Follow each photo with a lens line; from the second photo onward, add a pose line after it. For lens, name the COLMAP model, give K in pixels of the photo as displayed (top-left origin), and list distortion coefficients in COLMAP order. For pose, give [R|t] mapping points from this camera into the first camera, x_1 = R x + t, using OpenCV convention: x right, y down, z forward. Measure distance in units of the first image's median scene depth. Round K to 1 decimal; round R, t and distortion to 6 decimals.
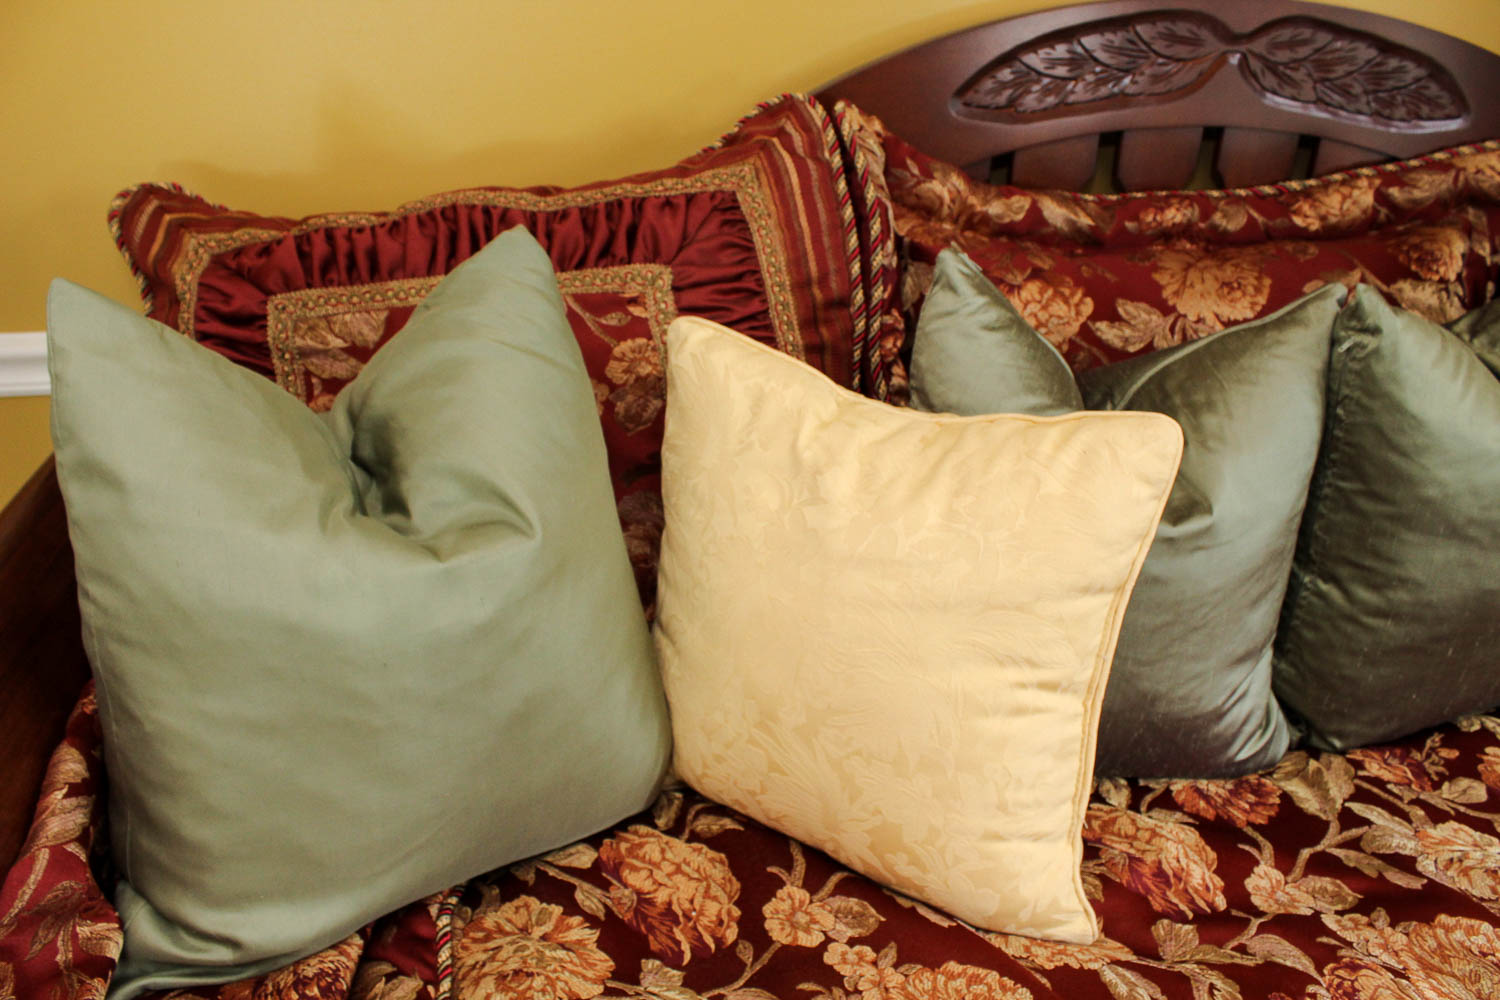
lens RADIAL K [[1262.4, 0, 721.7], [0, 1262.4, 494.6], [0, 0, 1]] dist [-0.153168, 0.137259]
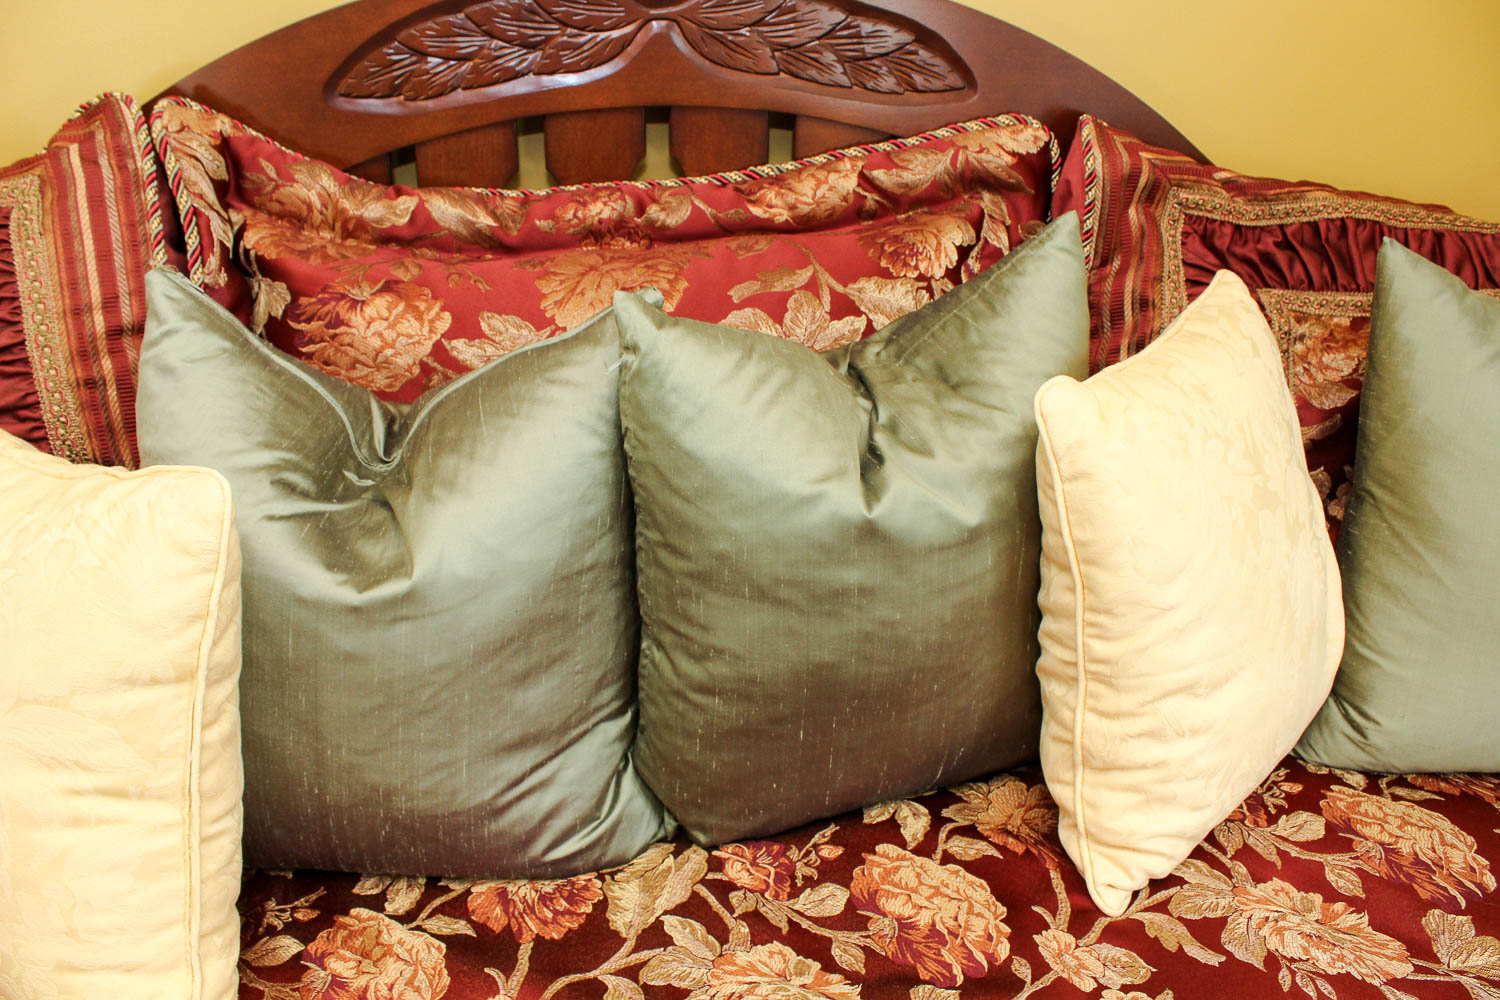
lens RADIAL K [[1262.4, 0, 728.2], [0, 1262.4, 491.8], [0, 0, 1]] dist [-0.153168, 0.137259]
pose [[0.999824, -0.012318, -0.014167, 0.537950], [0.012374, 0.999916, 0.003916, -0.036974], [0.014118, -0.004090, 0.999892, 0.143206]]
